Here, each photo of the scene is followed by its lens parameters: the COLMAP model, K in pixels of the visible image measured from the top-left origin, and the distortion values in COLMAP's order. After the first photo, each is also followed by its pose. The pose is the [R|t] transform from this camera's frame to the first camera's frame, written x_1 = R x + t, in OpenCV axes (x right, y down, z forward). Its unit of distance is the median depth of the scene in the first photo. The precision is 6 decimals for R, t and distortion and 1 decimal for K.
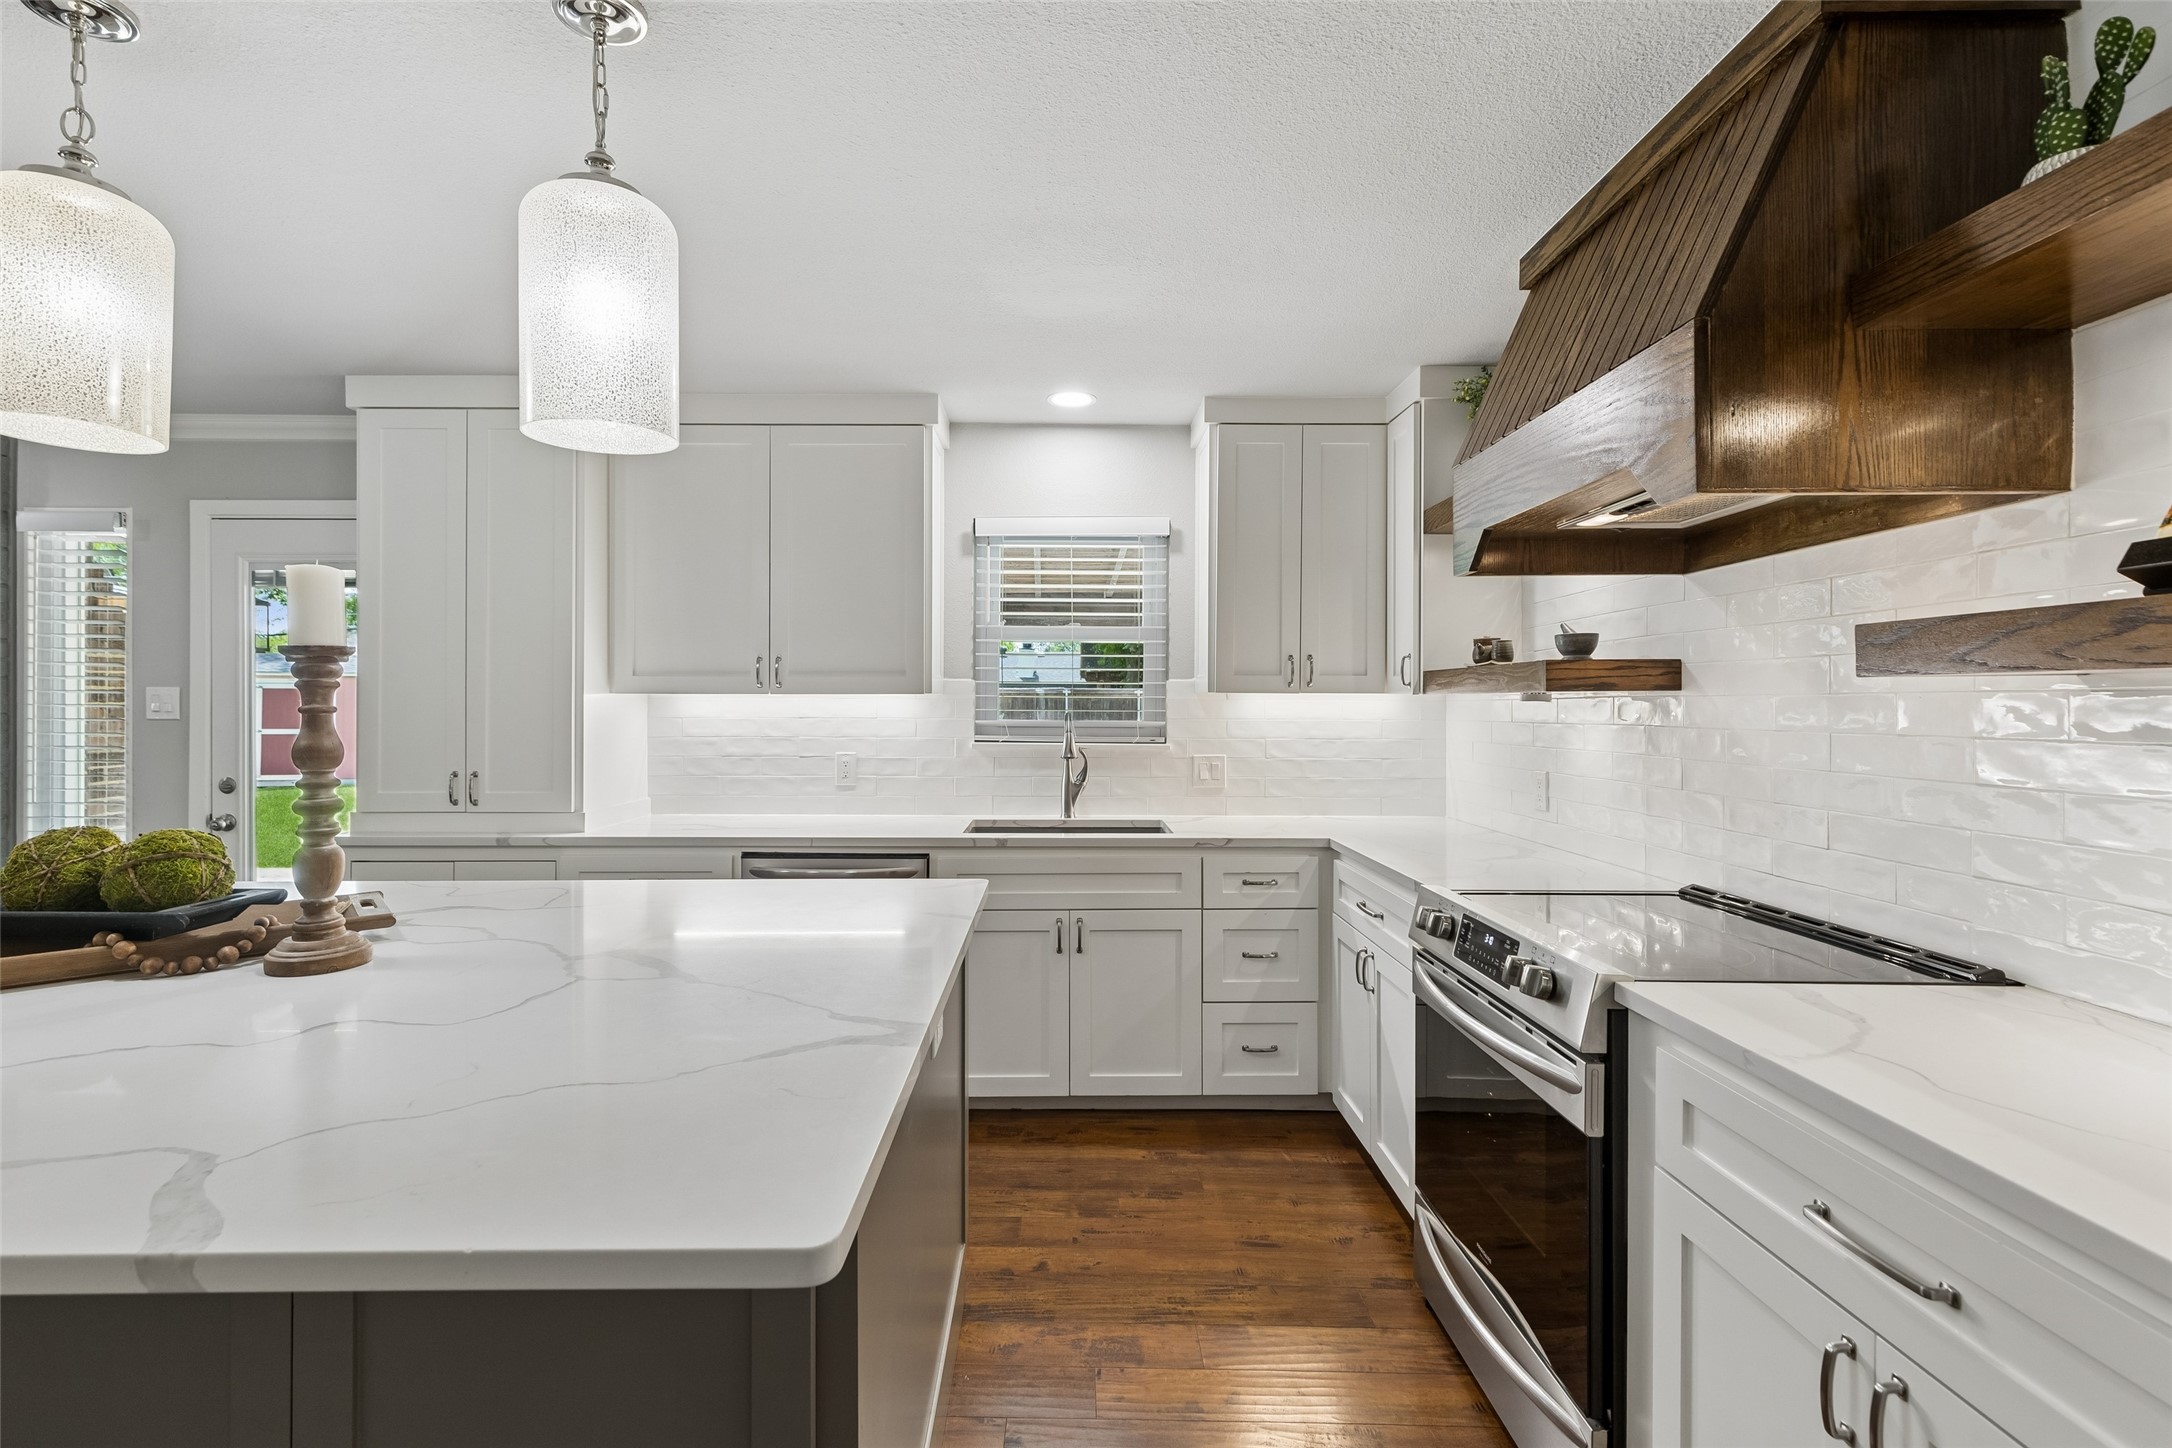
lens RADIAL K [[984.0, 0, 1088.7], [0, 984.0, 695.5], [0, 0, 1]] dist [0.007502, 0.000595]
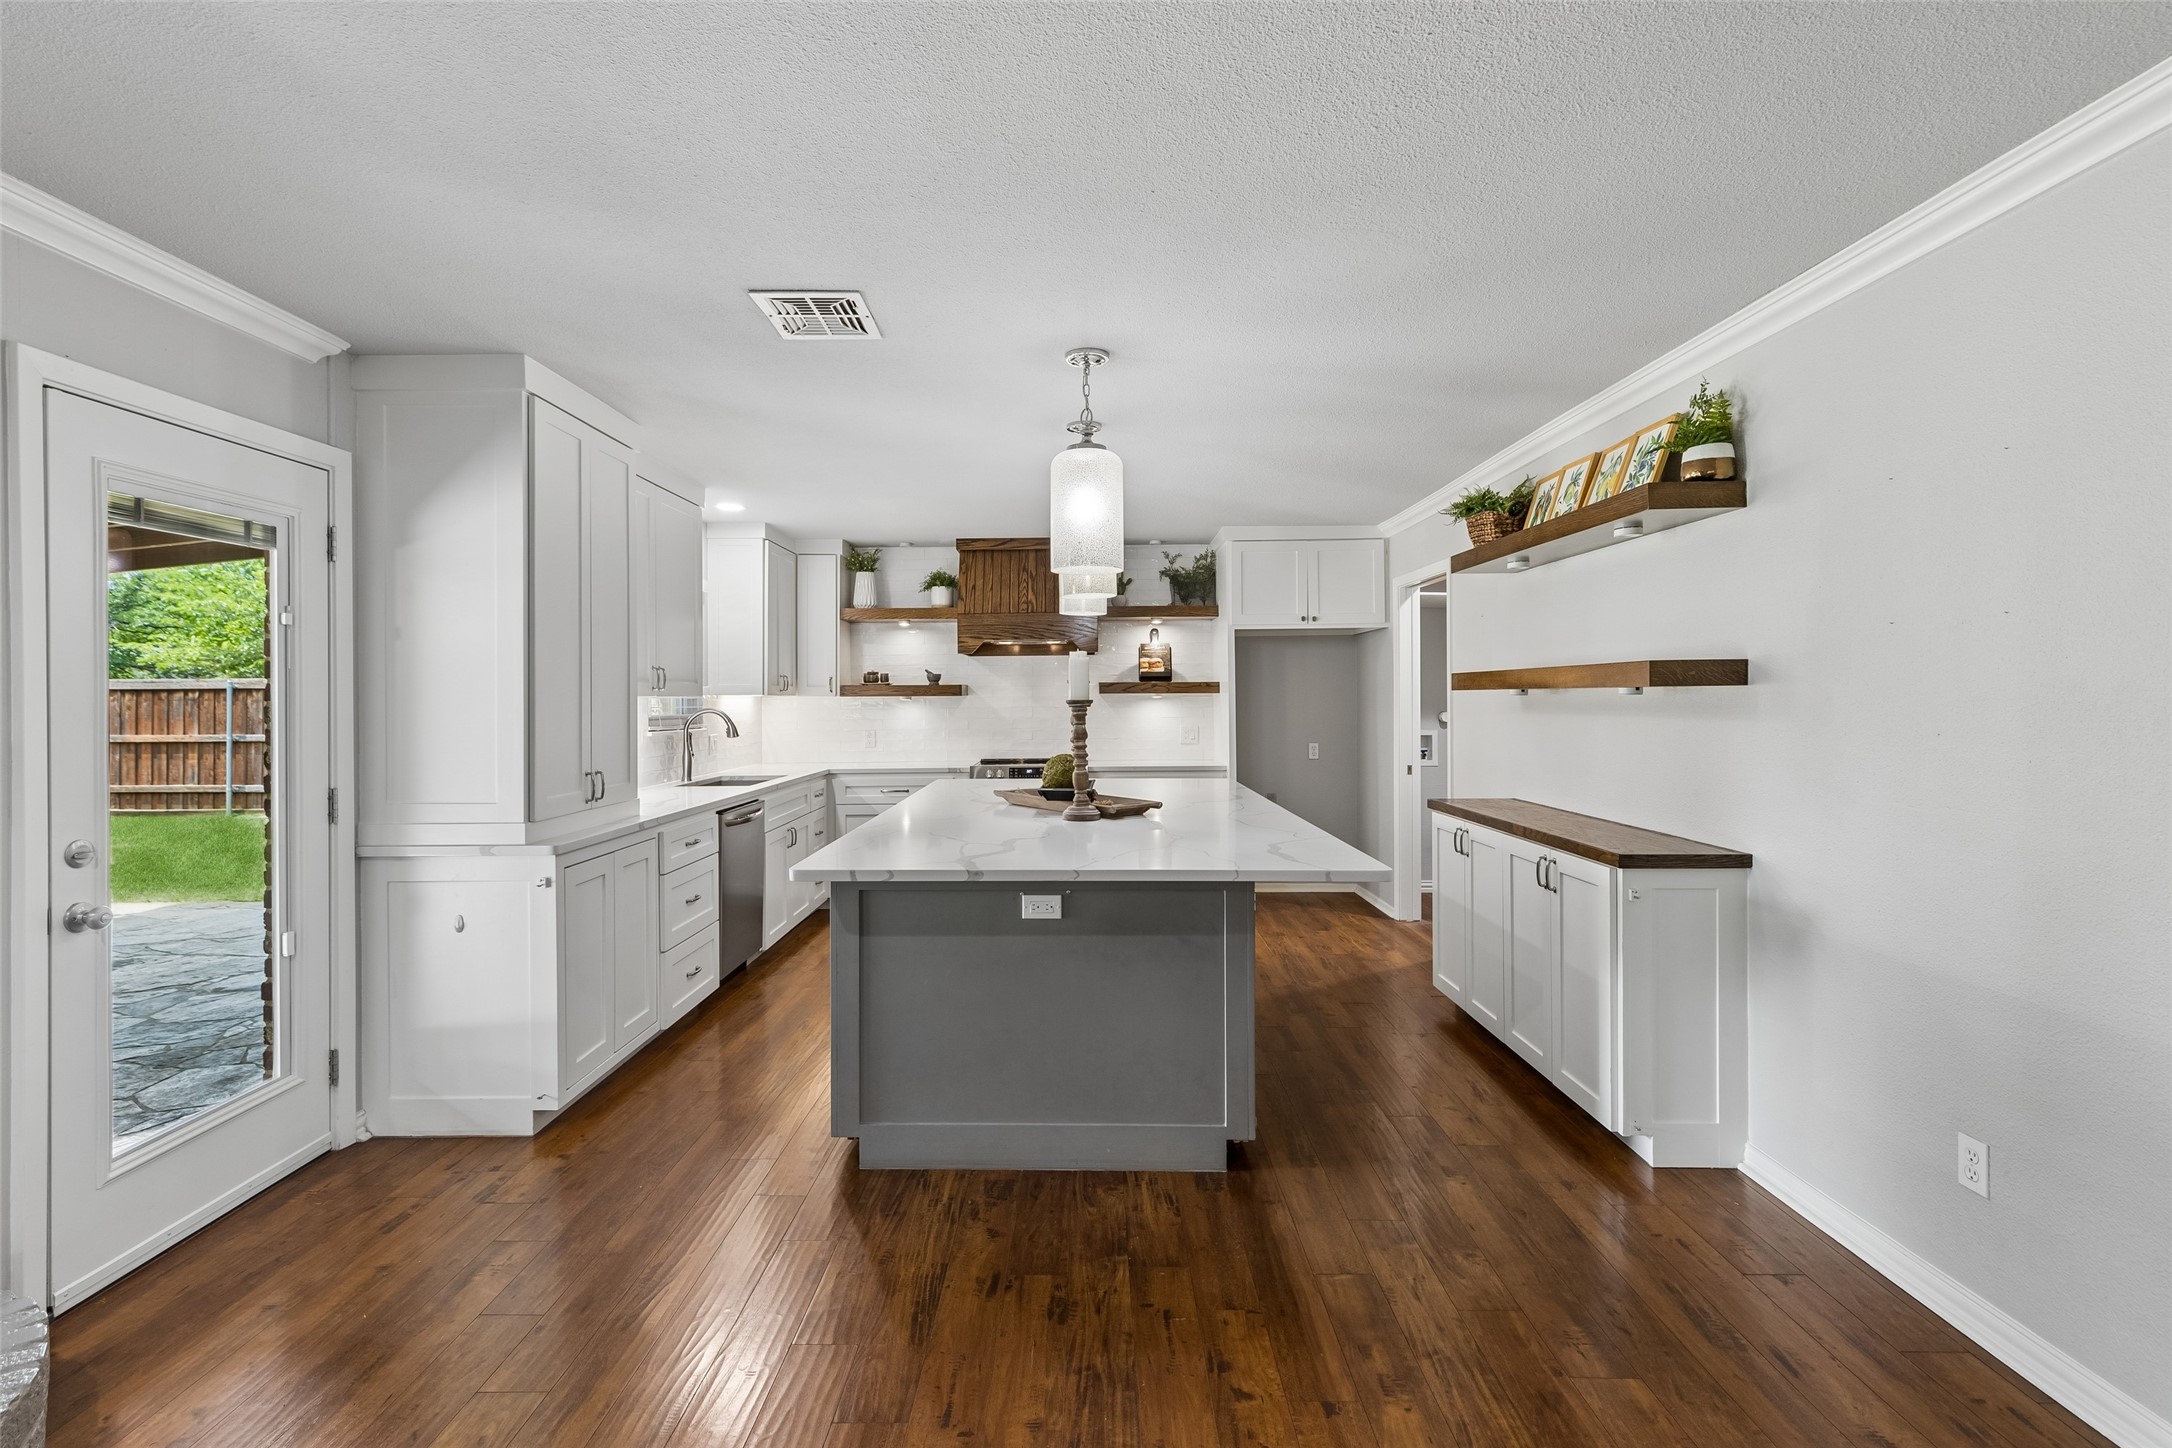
lens RADIAL K [[984.0, 0, 1077.0], [0, 984.0, 705.3], [0, 0, 1]] dist [0.007502, 0.000595]
pose [[-0.000193, -0.009414, 0.999956, -1.474731], [-0.003156, 0.999951, 0.009413, -0.003439], [-0.999995, -0.003154, -0.000222, 0.420535]]
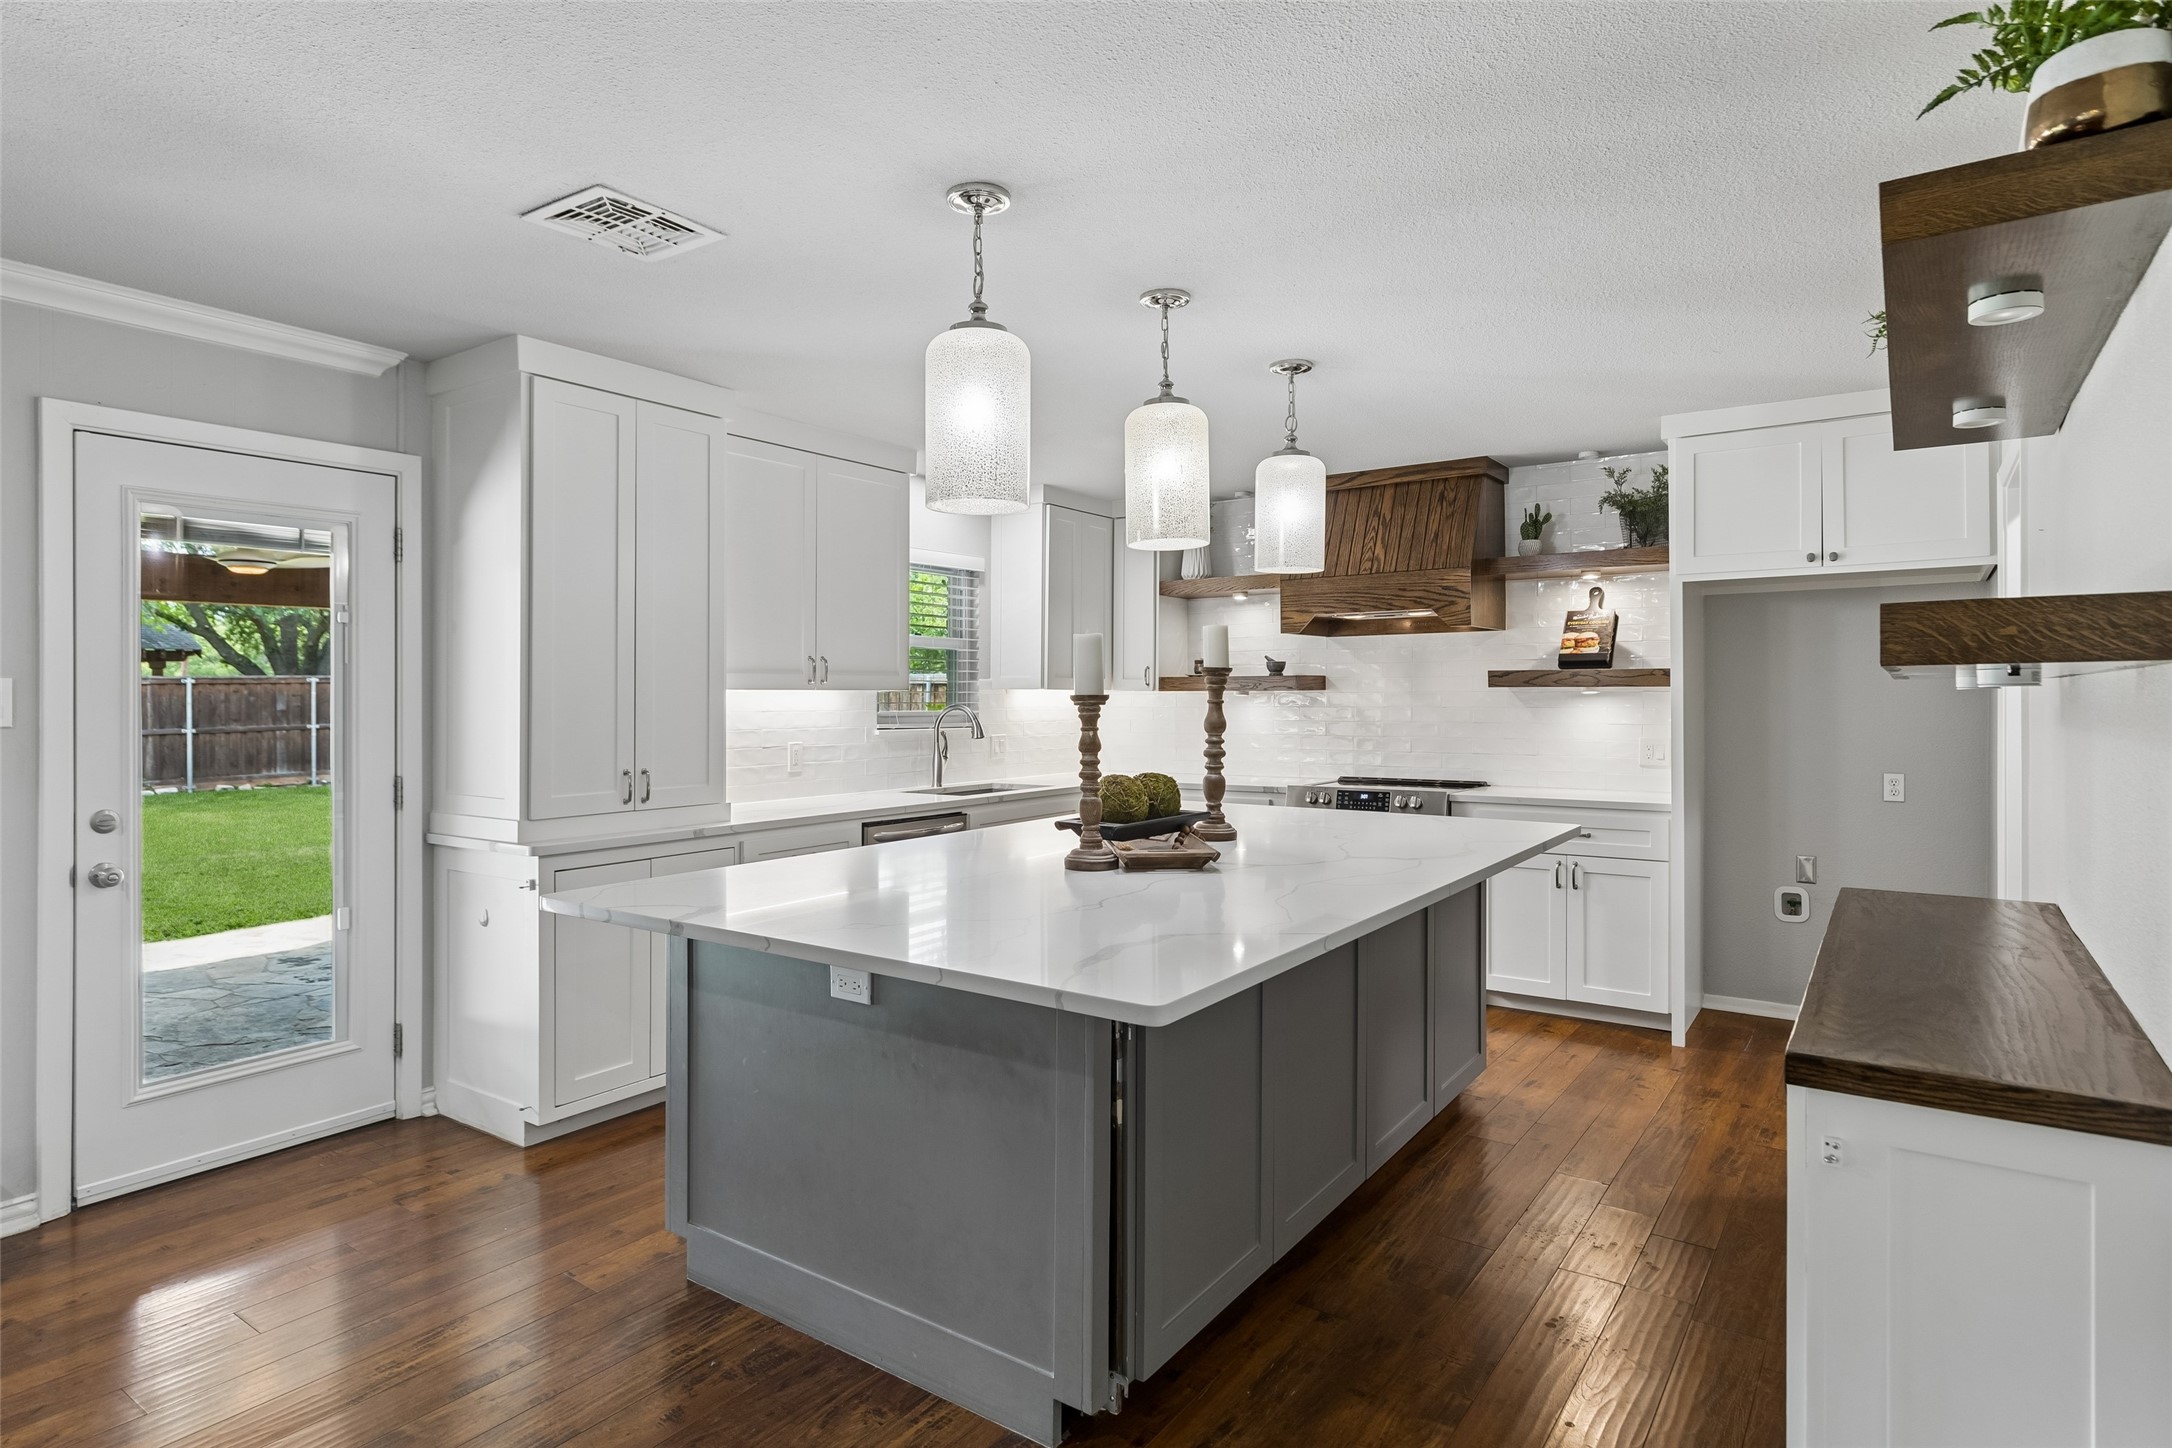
lens RADIAL K [[1182.7, 0, 1075.5], [0, 1182.7, 701.0], [0, 0, 1]] dist [0.003064, 0.002293]
pose [[0.570734, -0.006095, 0.821113, -1.179765], [-0.003606, 0.999944, 0.009929, -0.003424], [-0.821127, -0.008628, 0.570680, -0.025591]]
